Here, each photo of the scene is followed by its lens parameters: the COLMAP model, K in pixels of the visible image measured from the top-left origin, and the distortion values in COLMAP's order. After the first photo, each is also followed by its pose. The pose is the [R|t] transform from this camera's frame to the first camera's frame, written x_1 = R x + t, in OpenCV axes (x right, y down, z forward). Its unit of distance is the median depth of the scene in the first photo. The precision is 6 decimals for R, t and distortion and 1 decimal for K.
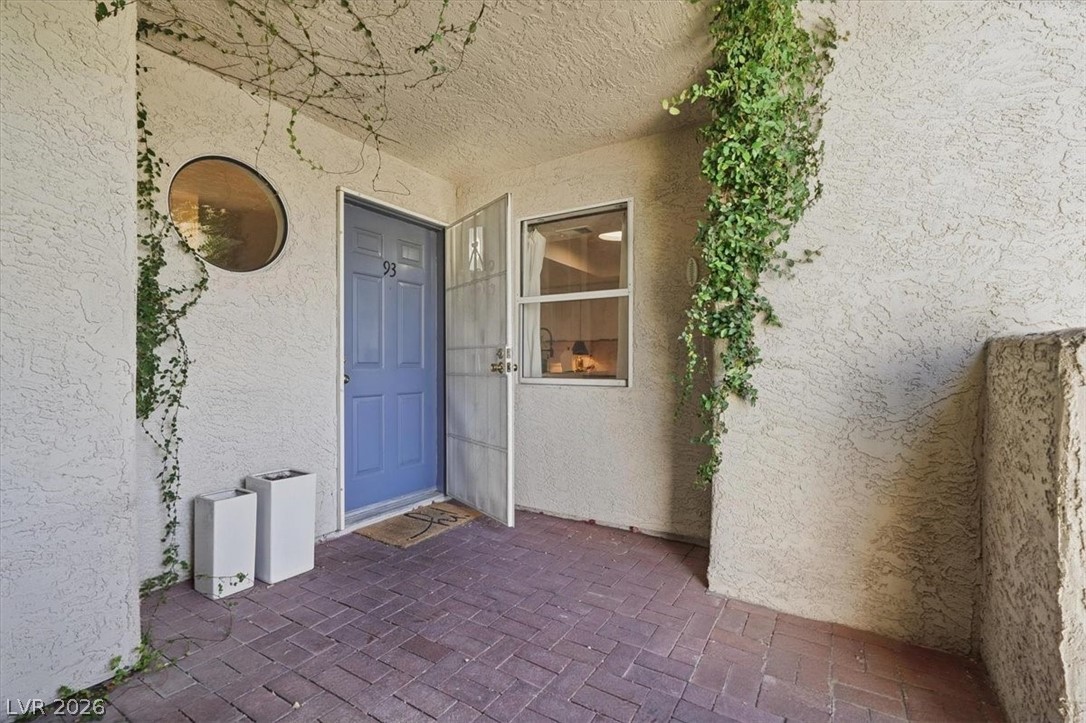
lens RADIAL K [[485.6, 0, 545.4], [0, 485.6, 358.6], [0, 0, 1]] dist [-0.000750, 0.000981]
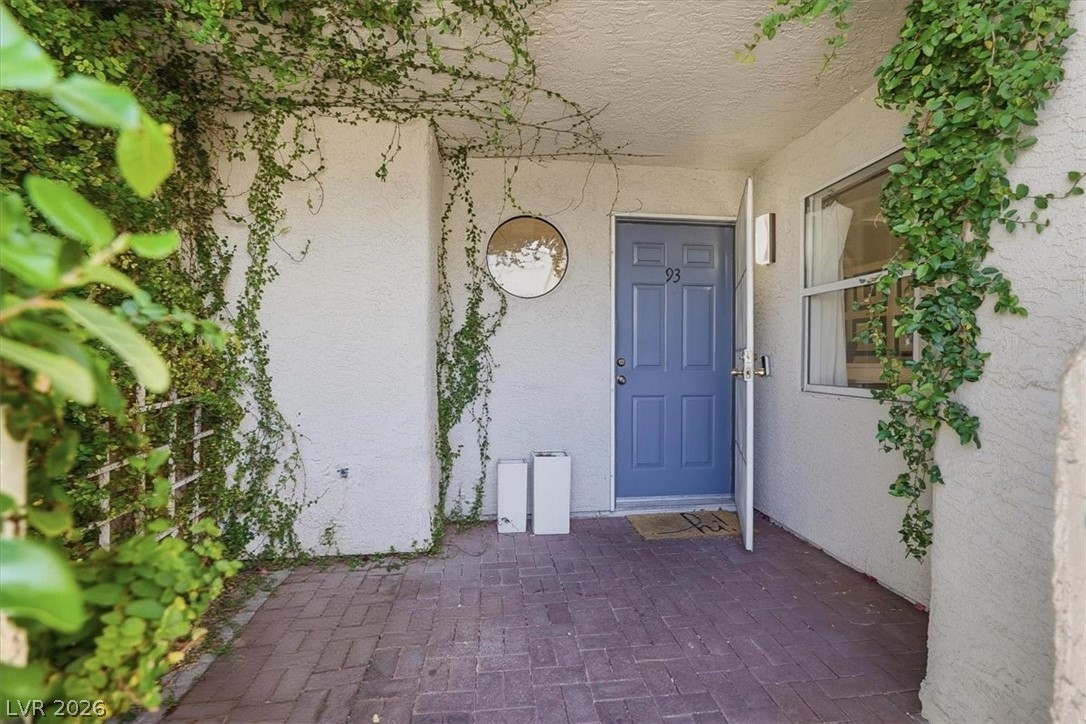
lens RADIAL K [[500.6, 0, 543.7], [0, 500.6, 358.8], [0, 0, 1]] dist [-0.024892, 0.021306]
pose [[0.638474, -0.001962, -0.769641, 0.417604], [0.008498, 0.999954, 0.004501, -0.015745], [0.769597, -0.009414, 0.638461, 0.131102]]
